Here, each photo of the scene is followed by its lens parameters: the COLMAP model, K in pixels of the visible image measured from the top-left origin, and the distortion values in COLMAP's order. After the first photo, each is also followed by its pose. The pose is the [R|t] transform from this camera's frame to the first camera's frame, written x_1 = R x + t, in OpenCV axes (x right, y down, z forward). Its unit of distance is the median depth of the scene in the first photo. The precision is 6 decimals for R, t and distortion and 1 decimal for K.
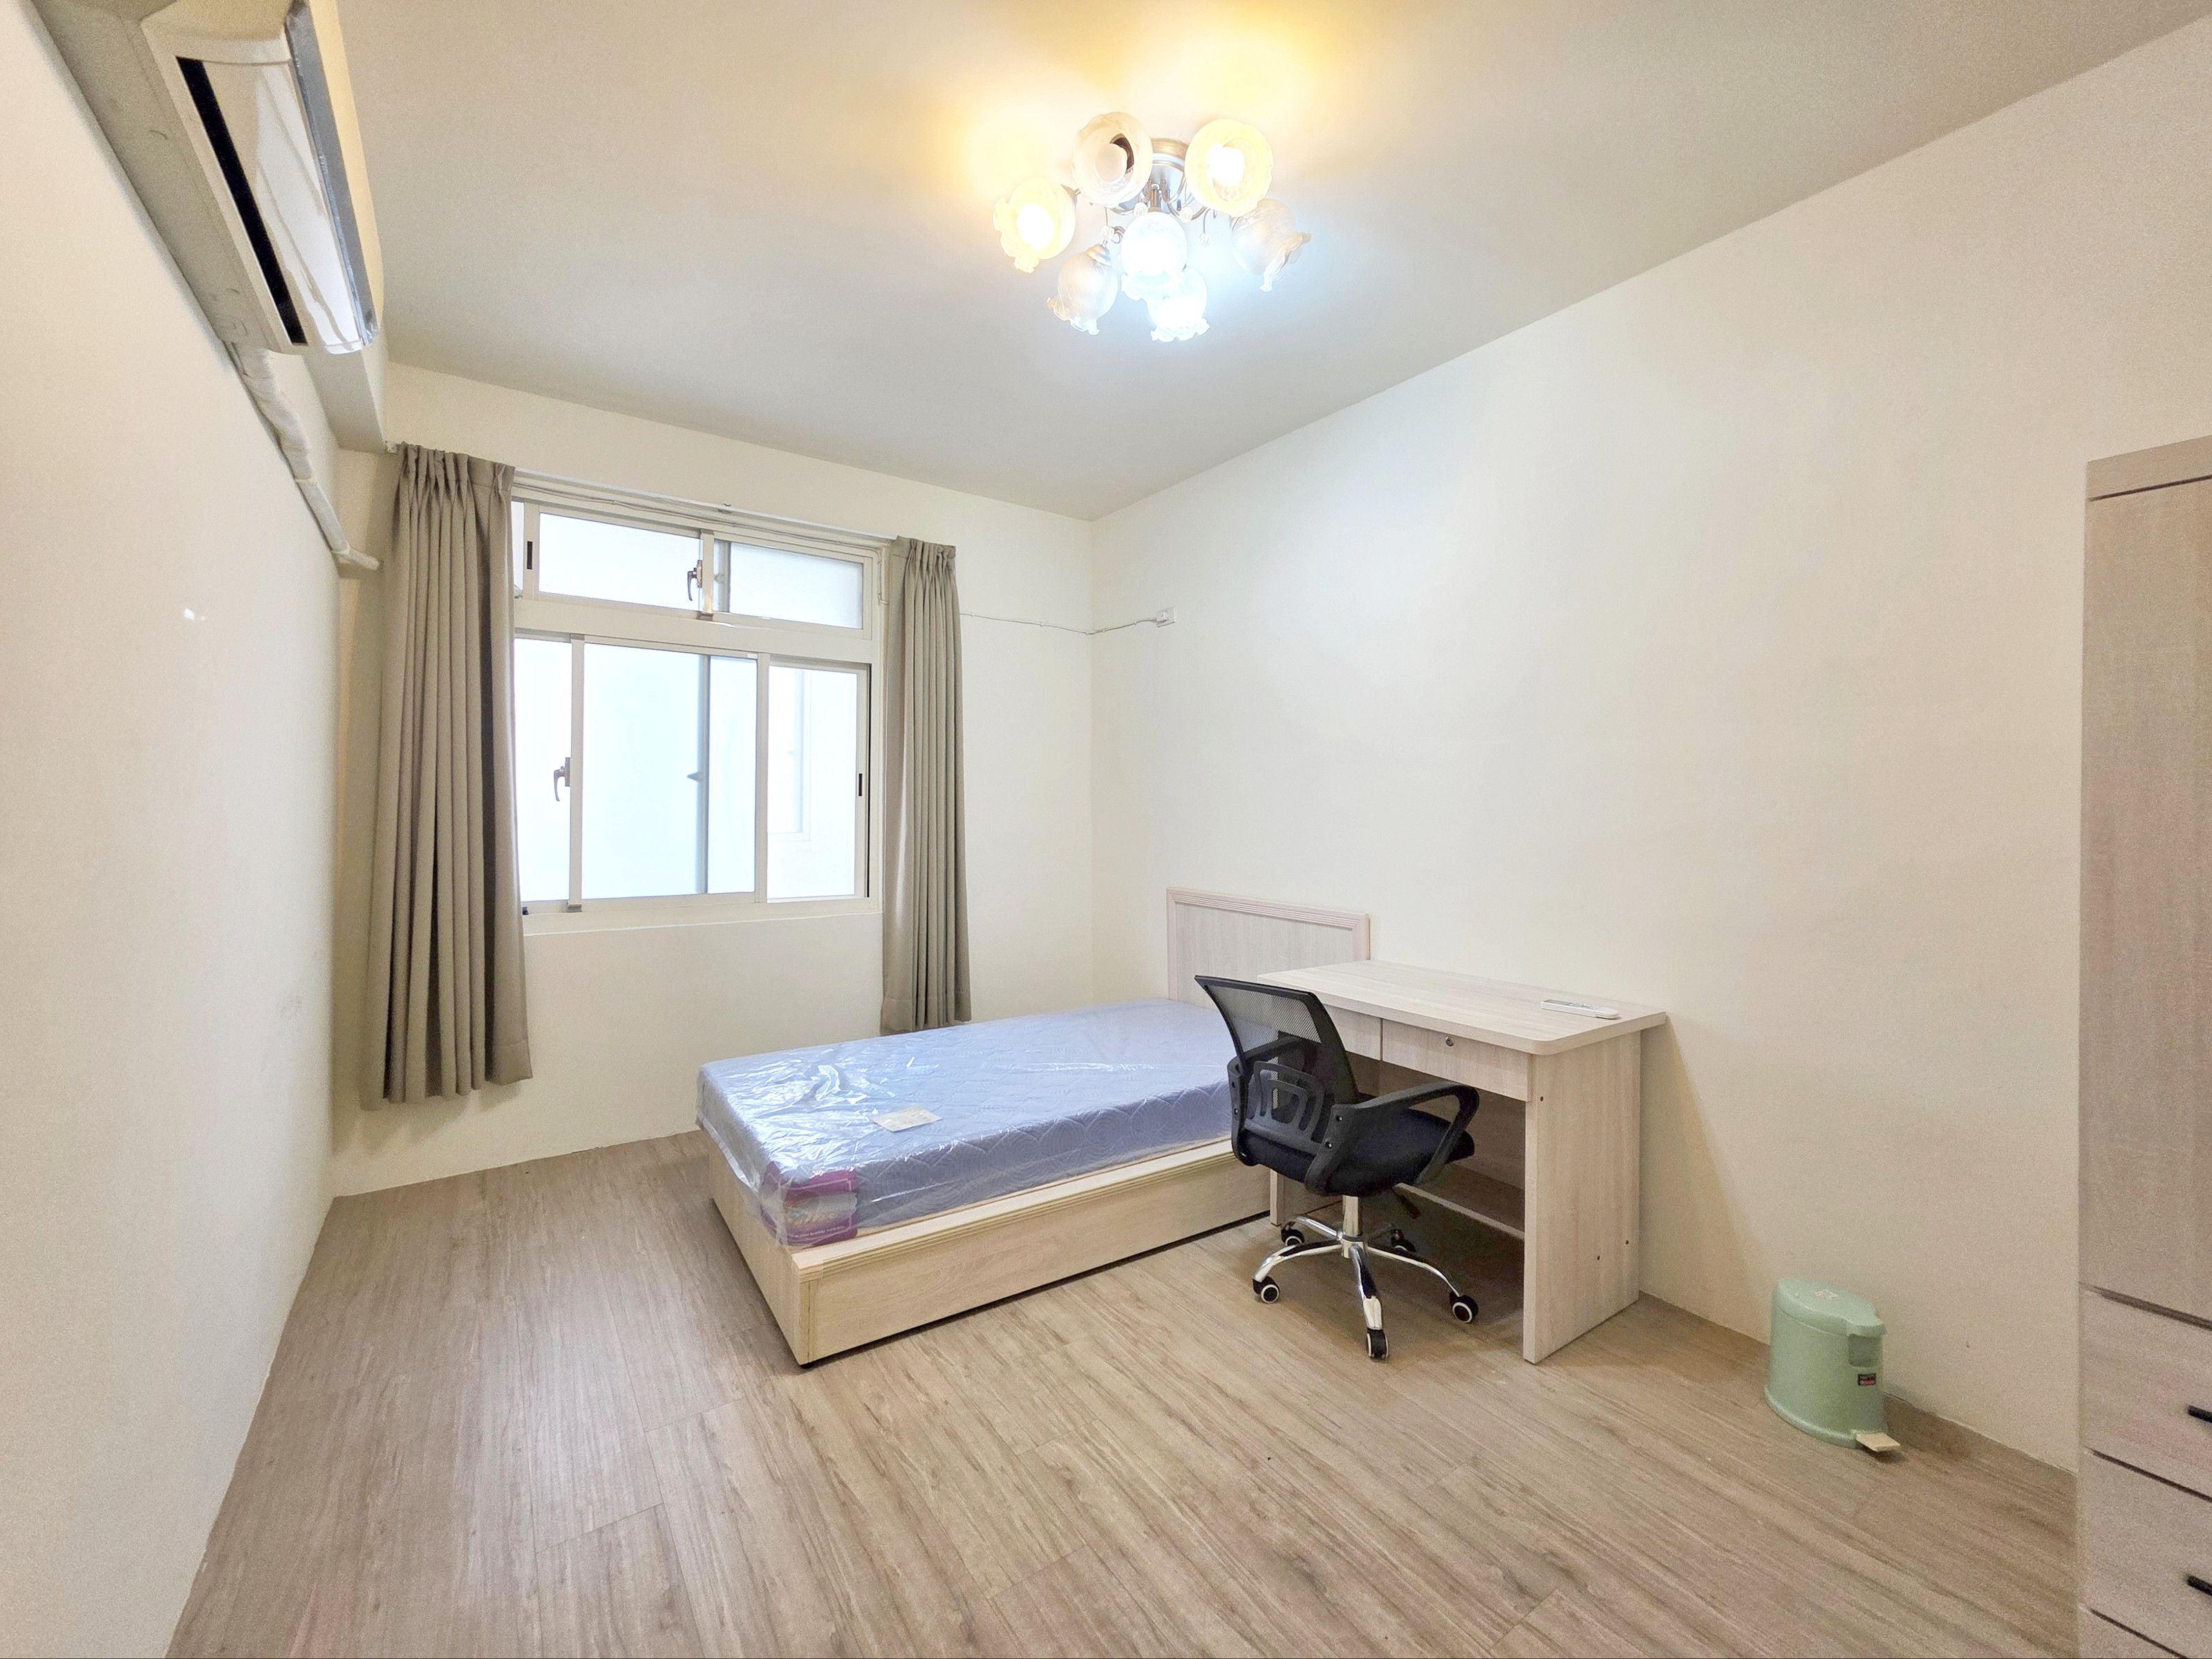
lens RADIAL K [[899.1, 0, 1098.3], [0, 899.1, 810.4], [0, 0, 1]] dist [0.001848, 0.000049]
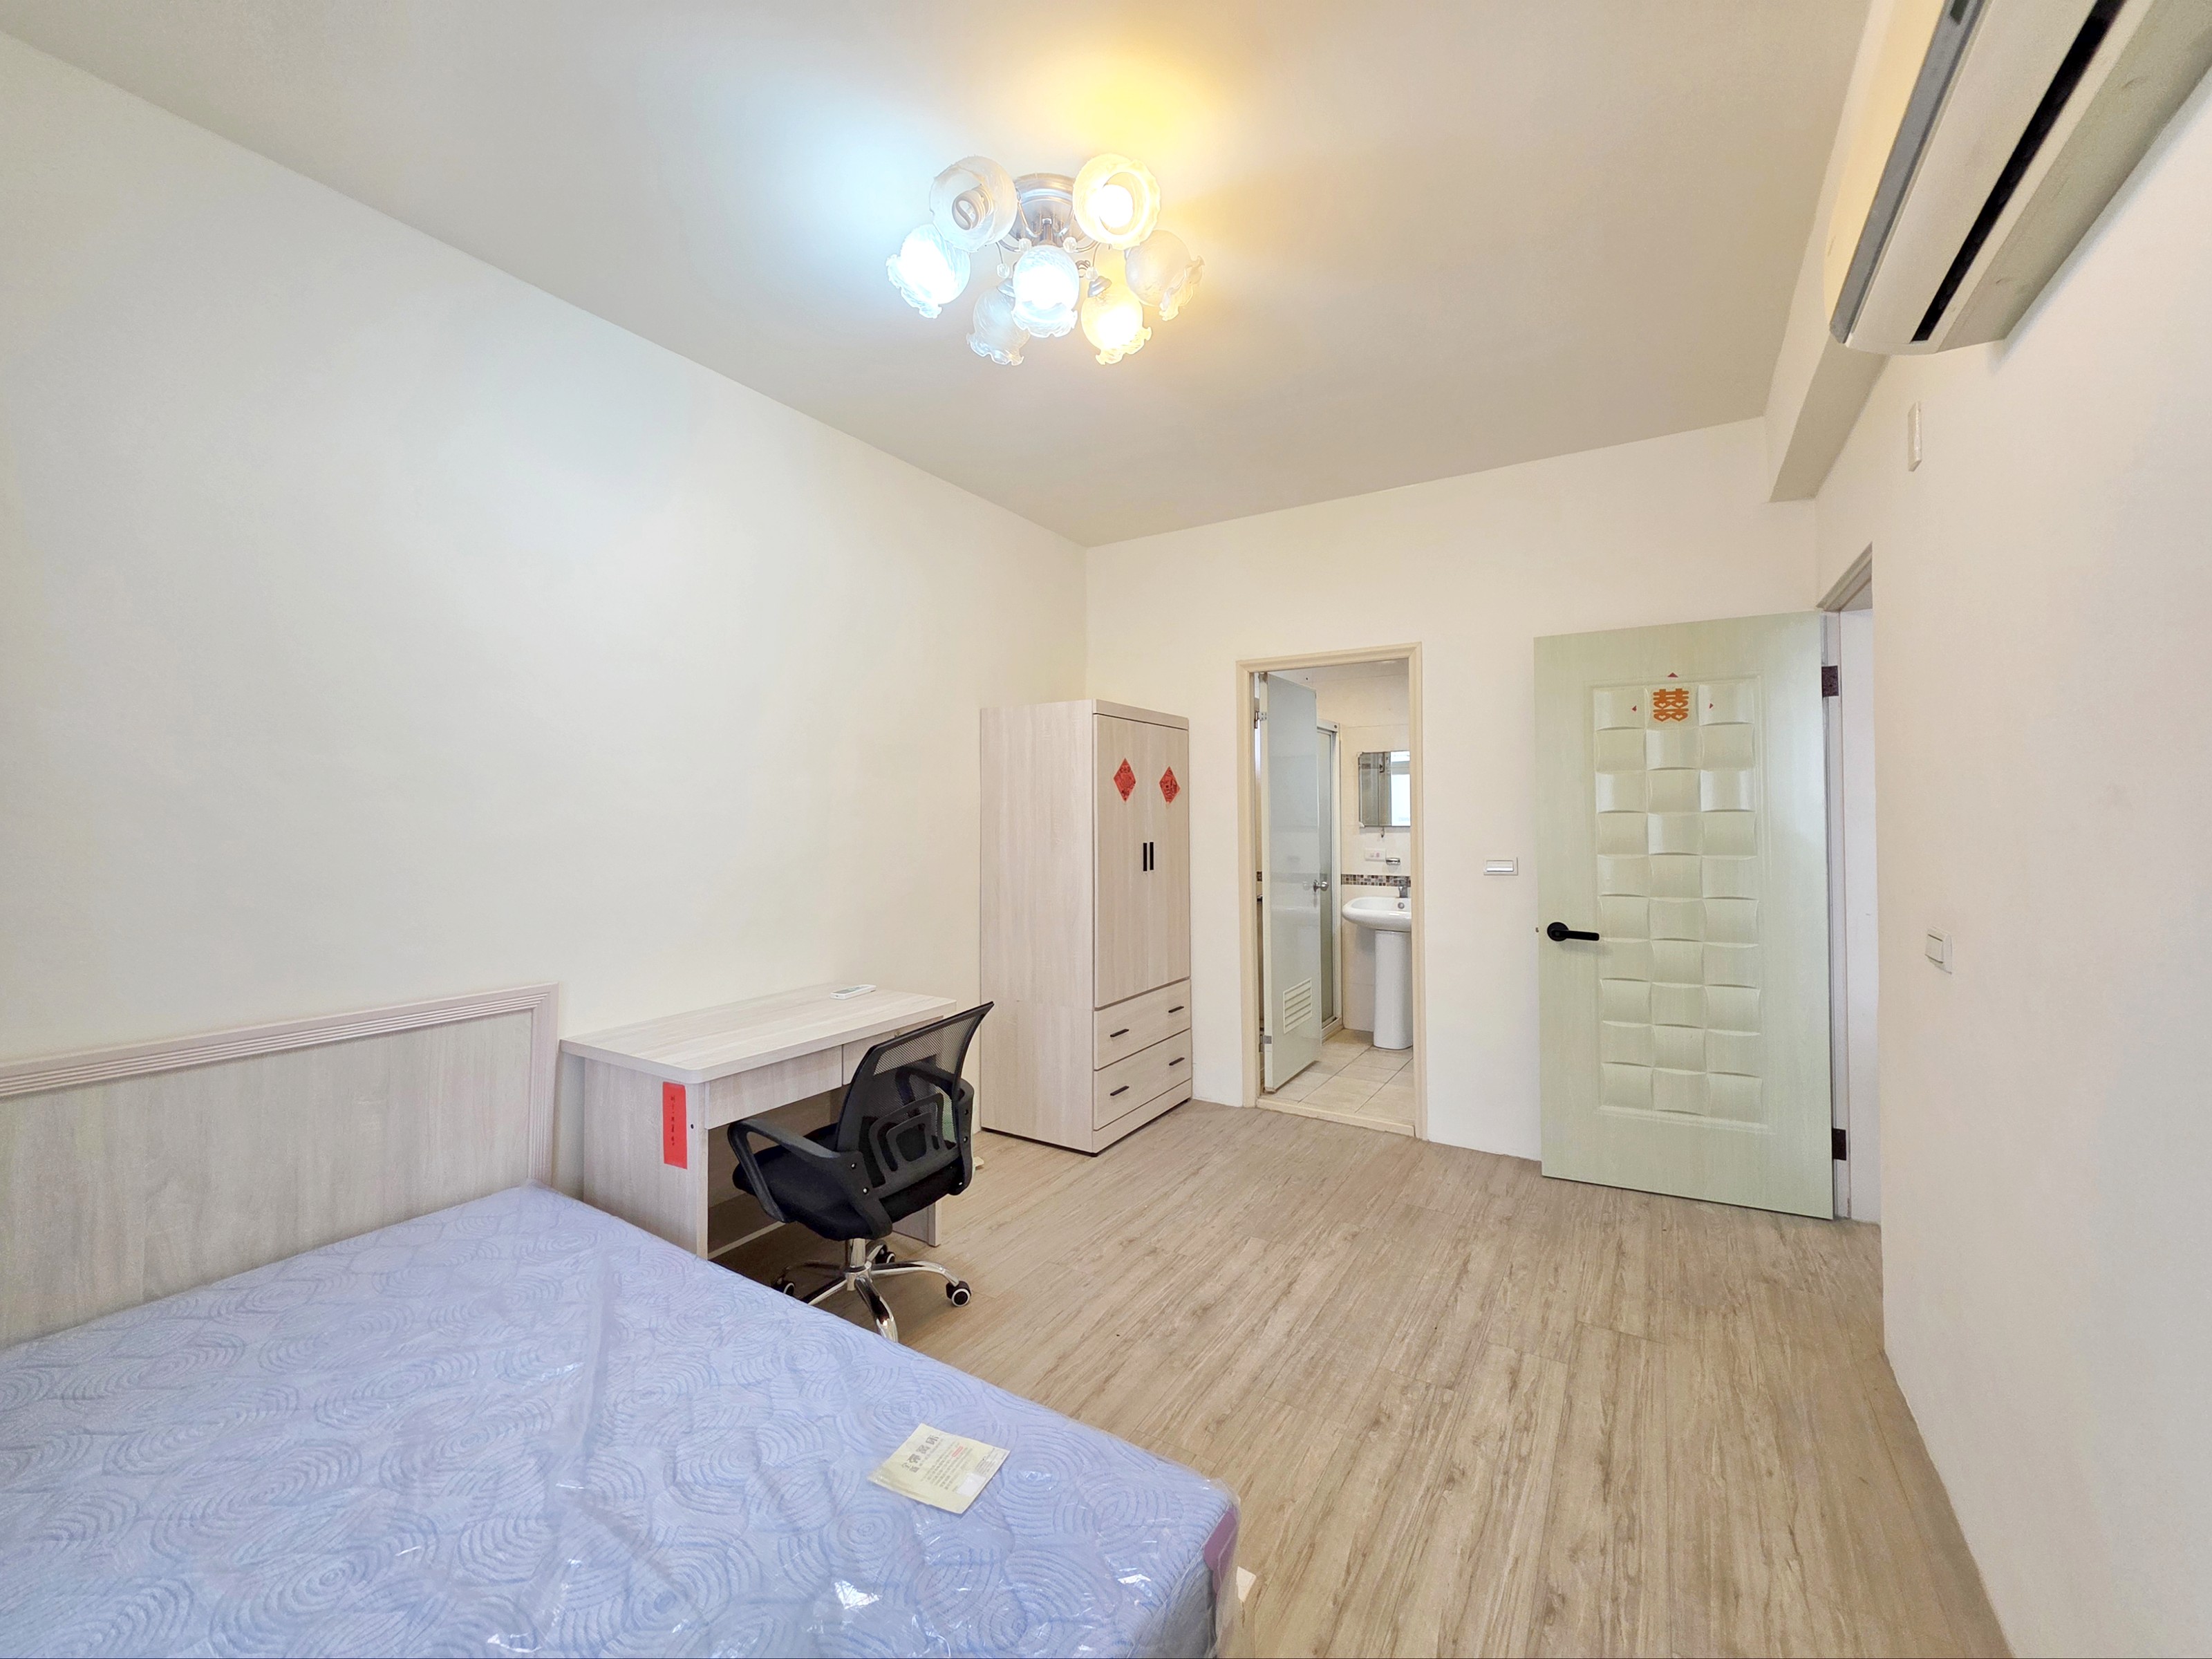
lens RADIAL K [[899.1, 0, 1098.5], [0, 899.1, 818.4], [0, 0, 1]] dist [0.001848, 0.000049]
pose [[-0.401490, -0.009609, 0.915813, -1.101374], [0.008466, 0.999863, 0.014202, -0.057742], [-0.915824, 0.013455, -0.401353, 1.711188]]
